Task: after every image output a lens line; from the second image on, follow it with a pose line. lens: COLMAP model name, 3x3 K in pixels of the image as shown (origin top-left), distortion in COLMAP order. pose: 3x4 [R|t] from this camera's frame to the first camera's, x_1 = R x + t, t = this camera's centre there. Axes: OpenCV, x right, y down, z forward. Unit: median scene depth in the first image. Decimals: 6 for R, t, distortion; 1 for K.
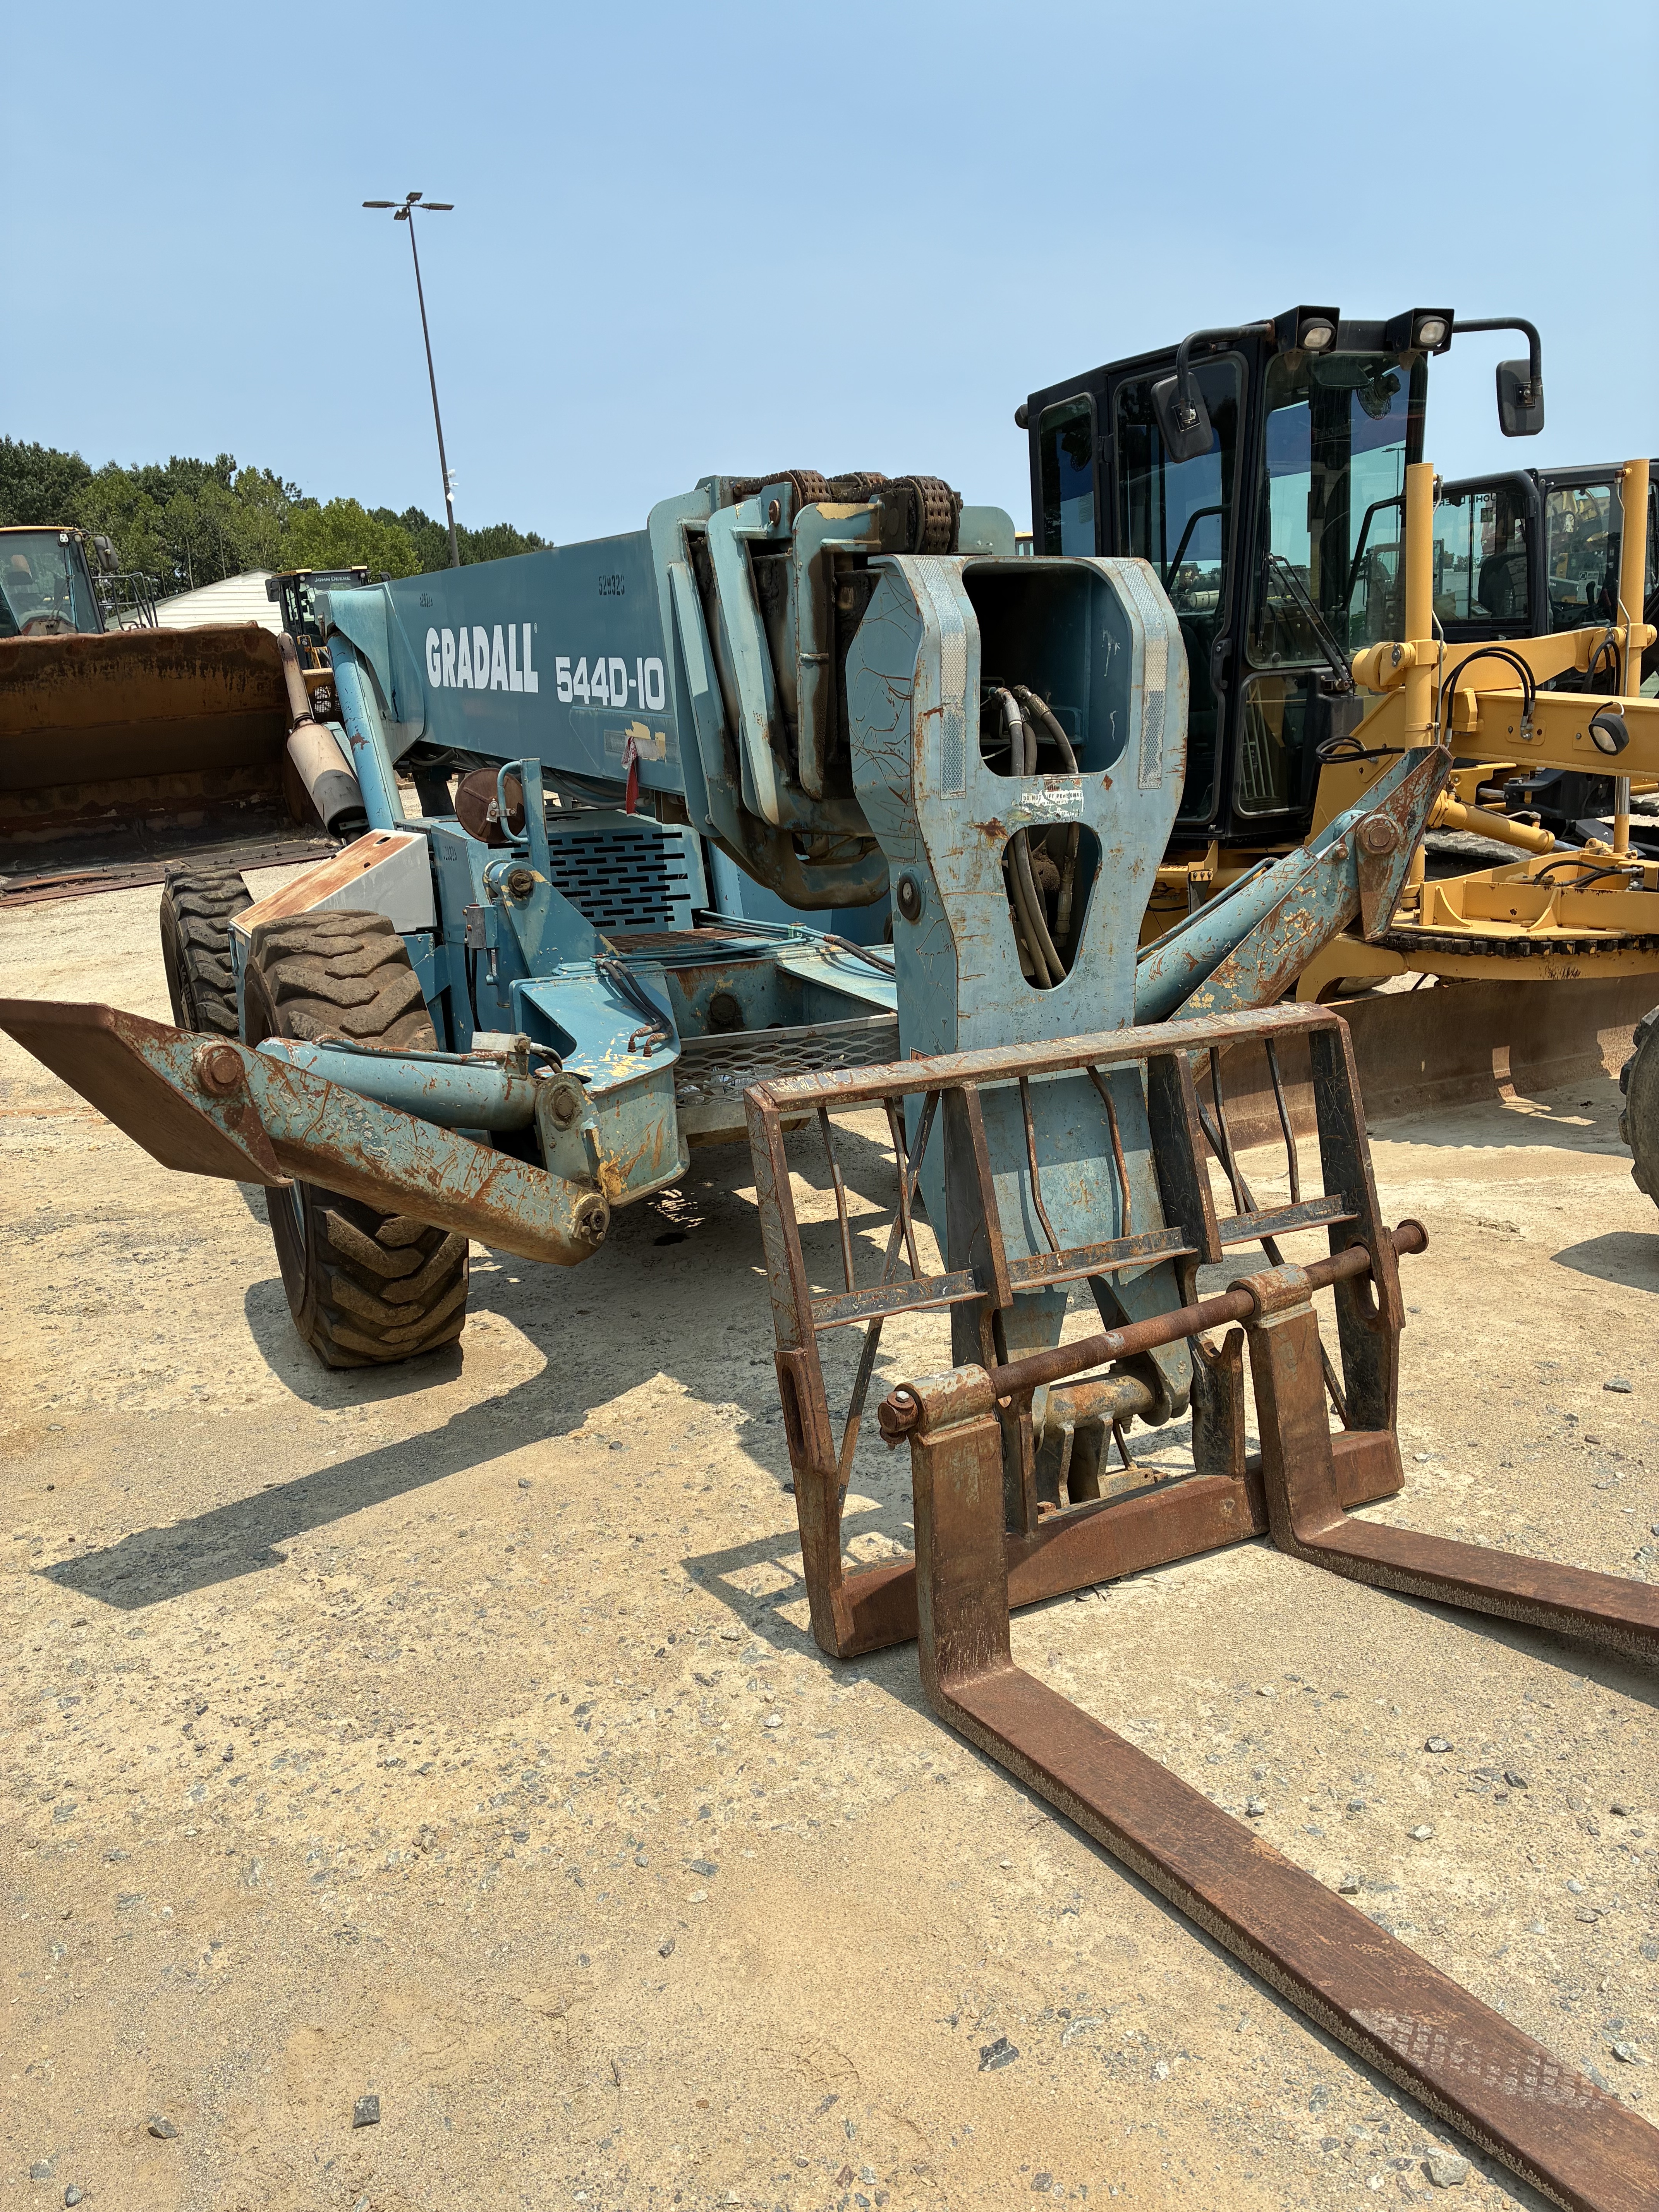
lens RADIAL K [[1685.2, 0, 836.3], [0, 1685.2, 1113.6], [0, 0, 1]] dist [0.028640, -0.017807]
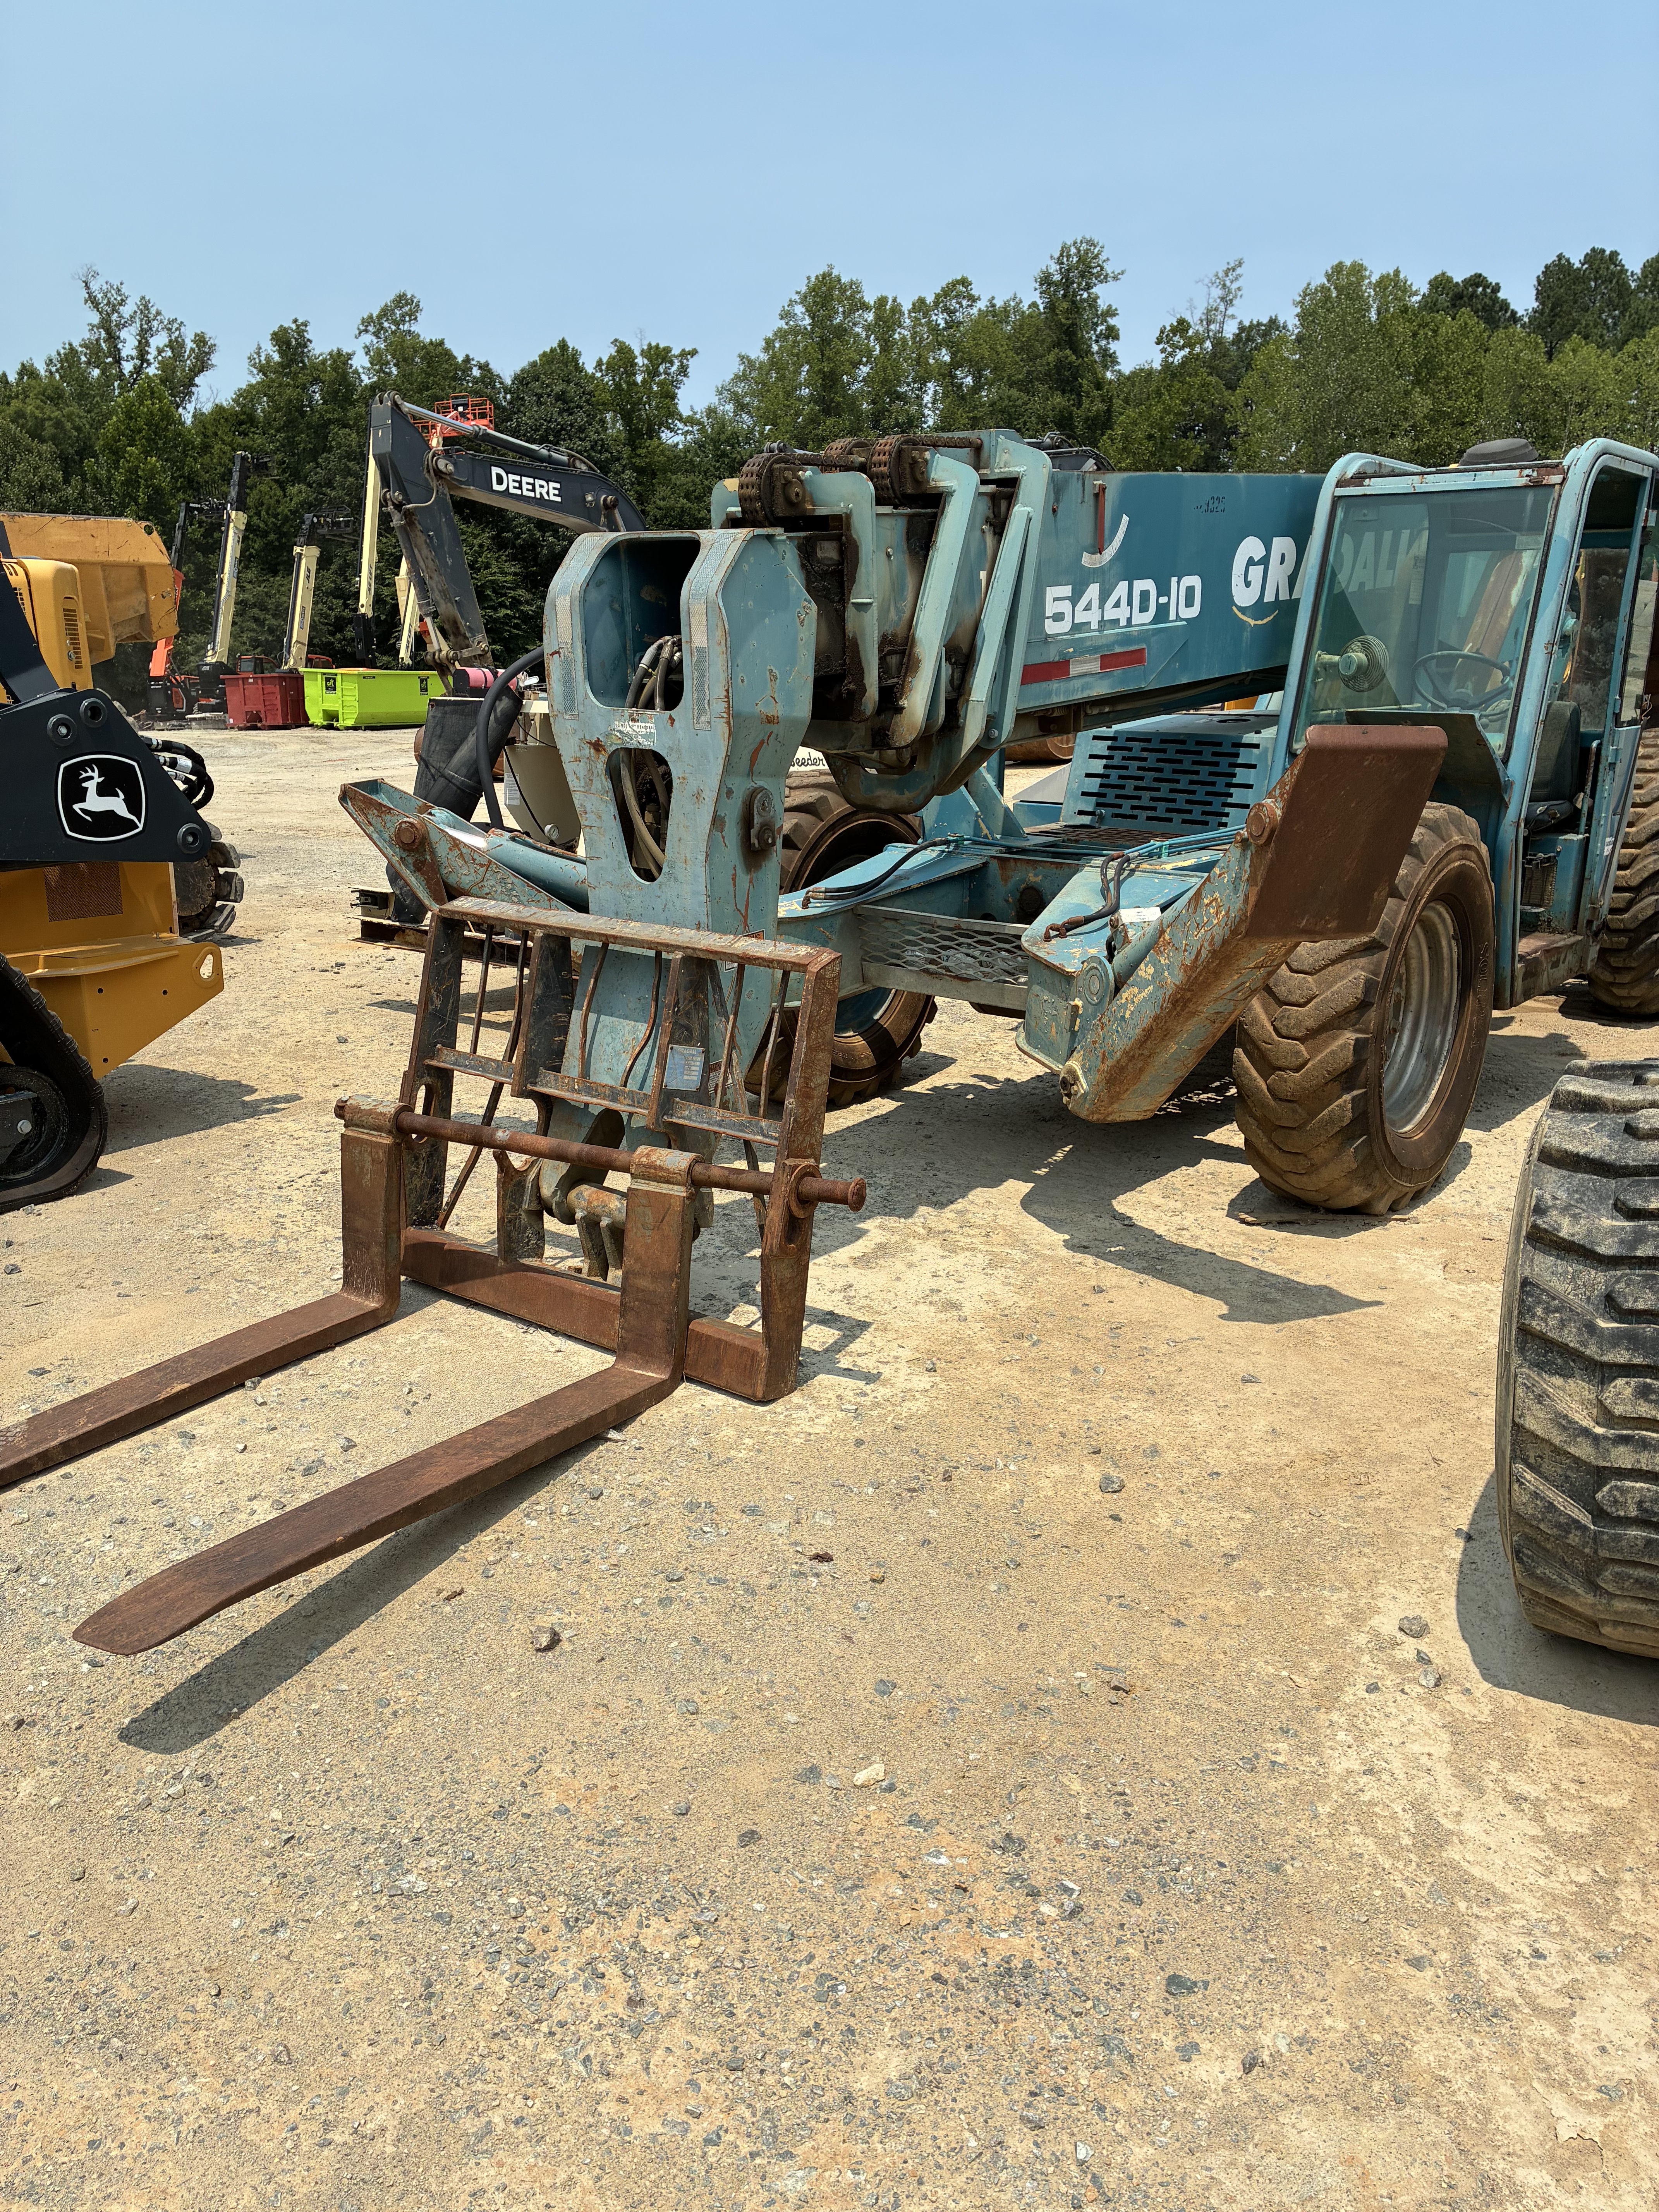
lens RADIAL K [[1685.2, 0, 833.4], [0, 1685.2, 1102.0], [0, 0, 1]] dist [0.028640, -0.017807]
pose [[0.444278, 0.288992, -0.847998, 0.727990], [-0.218688, 0.952893, 0.210166, -0.118799], [0.868788, 0.092075, 0.486548, 0.296844]]
